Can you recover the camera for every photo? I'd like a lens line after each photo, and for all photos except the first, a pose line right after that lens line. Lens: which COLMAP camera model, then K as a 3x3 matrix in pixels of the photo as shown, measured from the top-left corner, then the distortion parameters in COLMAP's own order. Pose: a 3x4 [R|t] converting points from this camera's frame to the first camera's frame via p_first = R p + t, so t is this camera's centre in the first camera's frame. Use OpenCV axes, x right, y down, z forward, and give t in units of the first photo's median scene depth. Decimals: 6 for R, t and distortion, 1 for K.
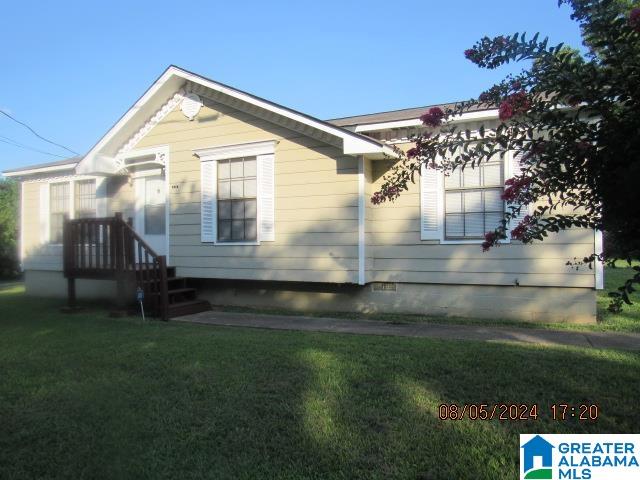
lens RADIAL K [[455.2, 0, 319.0], [0, 455.2, 240.7], [0, 0, 1]] dist [-0.008906, -0.003147]
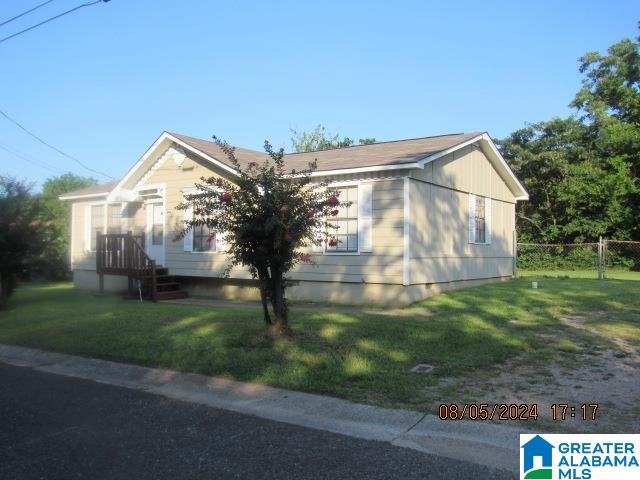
lens RADIAL K [[567.9, 0, 320.7], [0, 567.9, 241.2], [0, 0, 1]] dist [0.010115, 0.001025]
pose [[0.984796, 0.010674, -0.173386, 0.449245], [-0.012130, 0.999899, -0.007341, -0.019412], [0.173290, 0.009332, 0.984827, -0.657722]]
